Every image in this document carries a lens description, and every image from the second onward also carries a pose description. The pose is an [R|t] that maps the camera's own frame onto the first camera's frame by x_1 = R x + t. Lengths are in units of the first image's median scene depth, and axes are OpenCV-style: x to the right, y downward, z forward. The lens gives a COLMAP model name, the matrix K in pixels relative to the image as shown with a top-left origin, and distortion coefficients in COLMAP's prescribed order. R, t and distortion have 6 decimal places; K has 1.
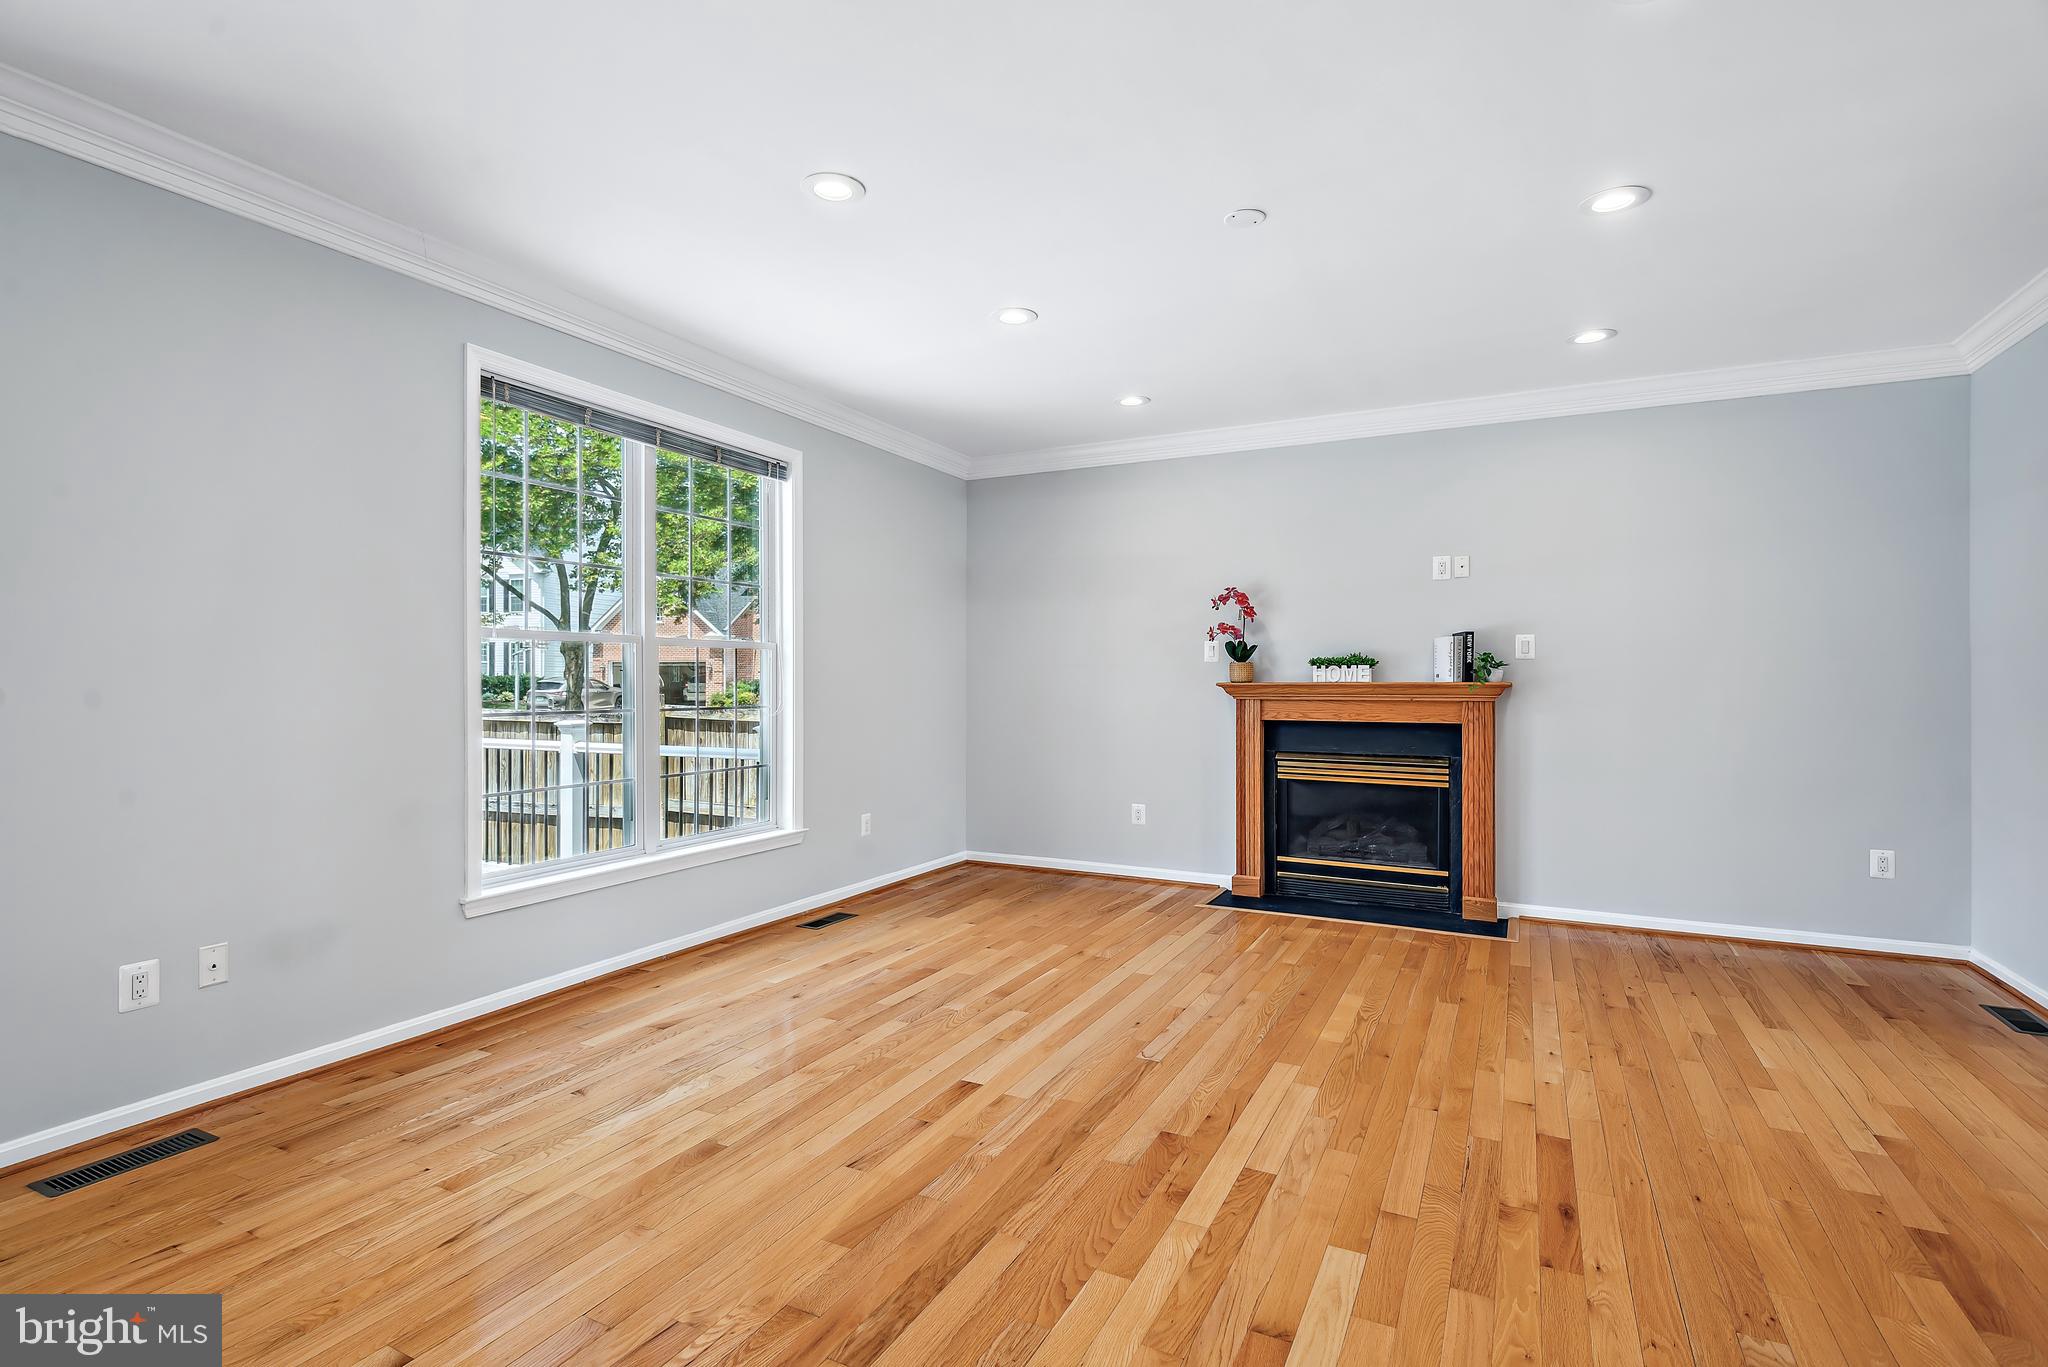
lens RADIAL K [[964.4, 0, 1024.0], [0, 964.4, 683.5], [0, 0, 1]] dist [0.015168, -0.012501]
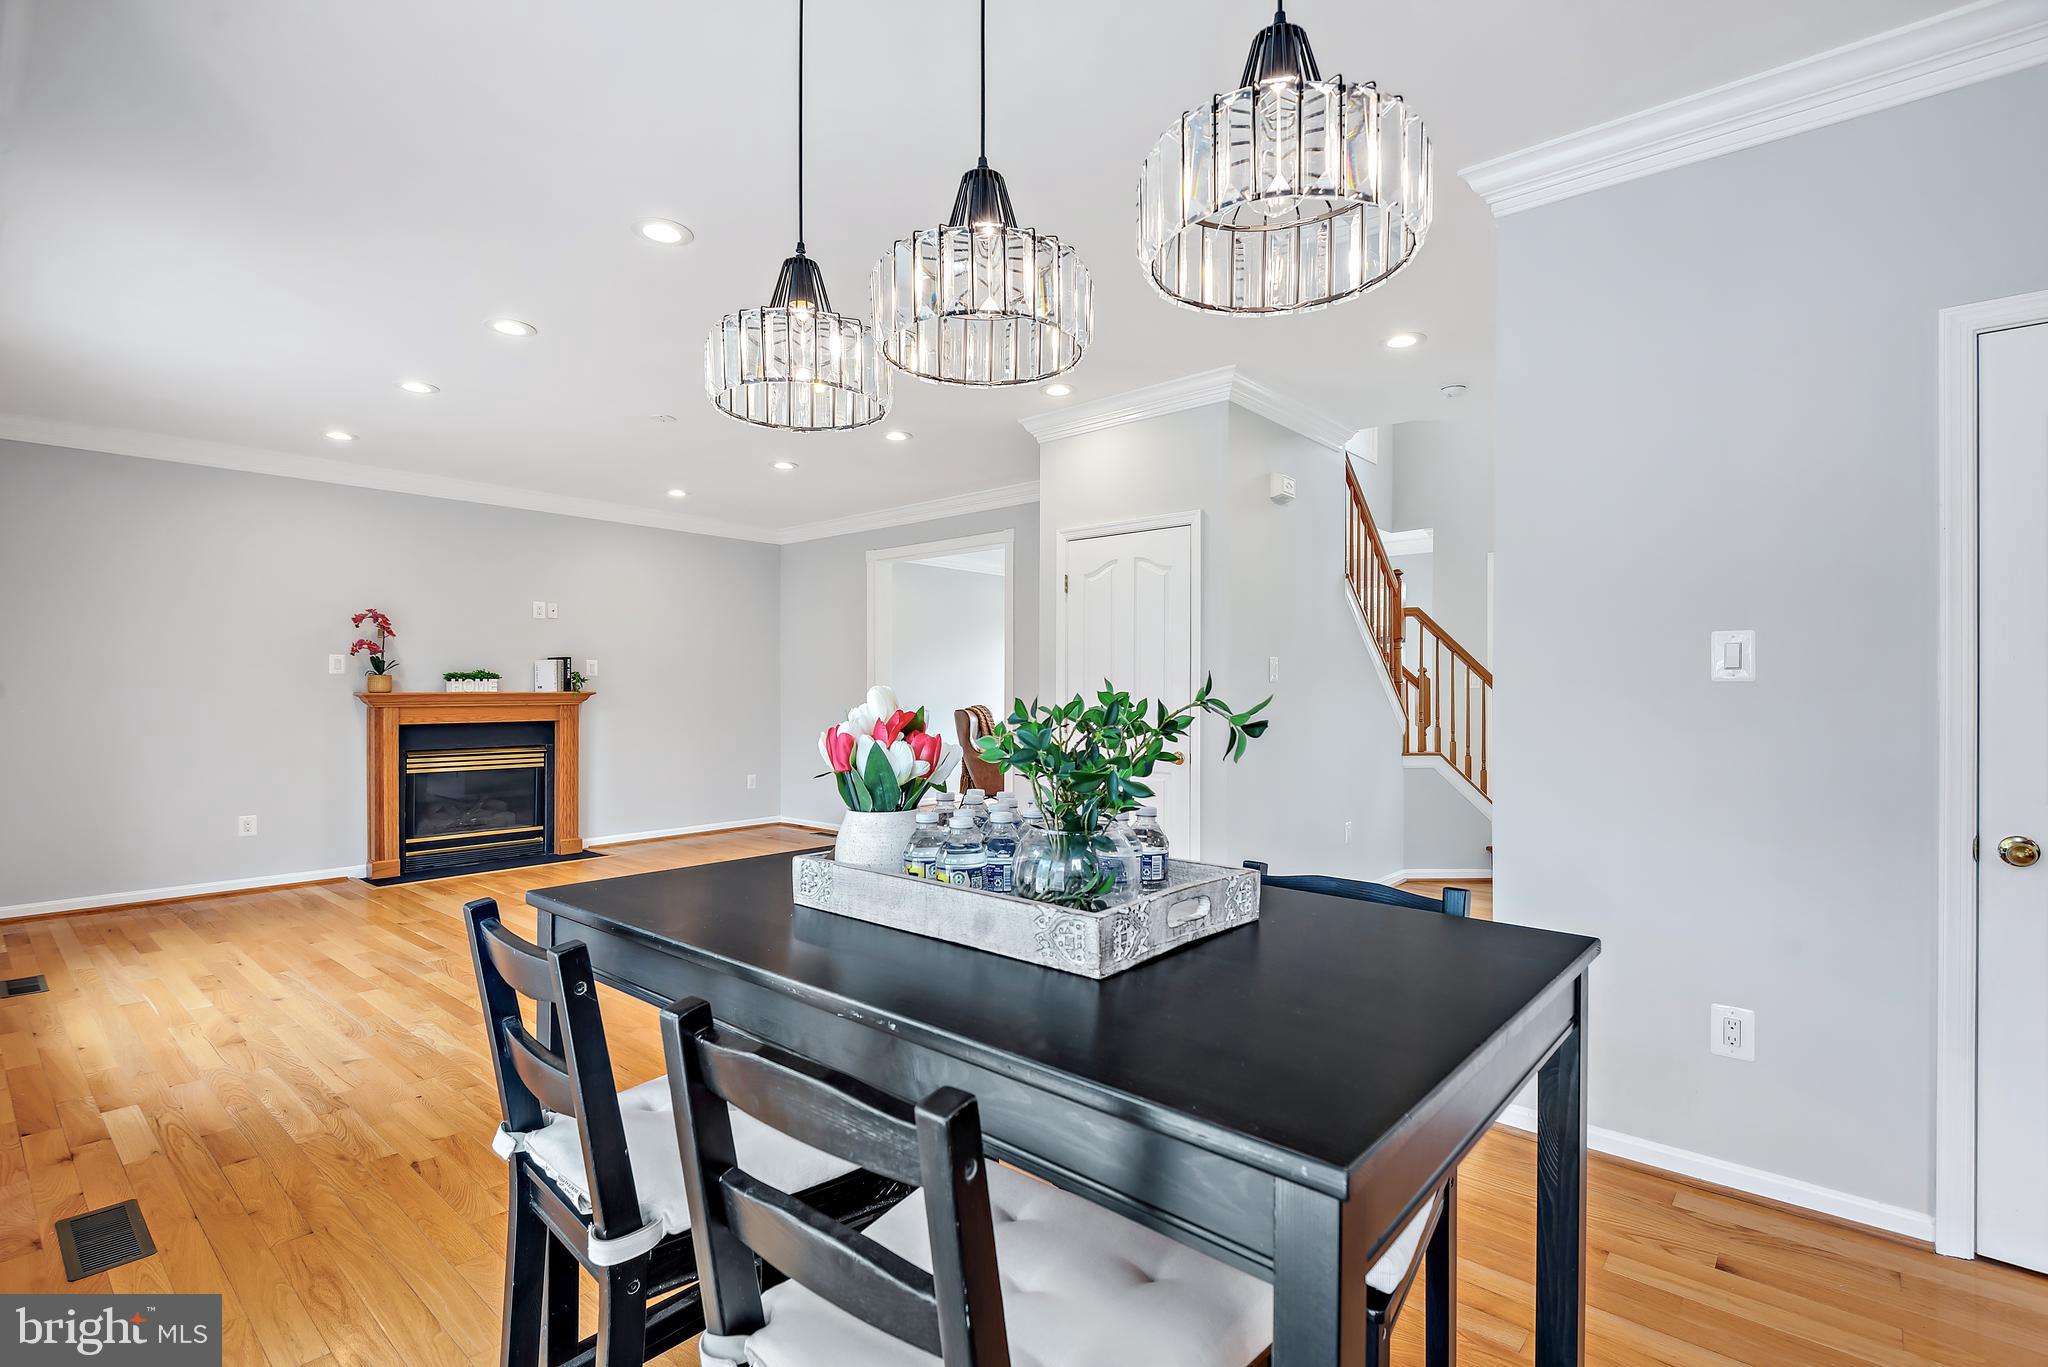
lens RADIAL K [[964.4, 0, 1024.0], [0, 964.4, 683.5], [0, 0, 1]] dist [0.015168, -0.012501]
pose [[0.239897, 0.003981, 0.970790, -0.784010], [0.003153, 0.999983, -0.004880, -0.004161], [-0.970793, 0.004232, 0.239881, -0.017829]]
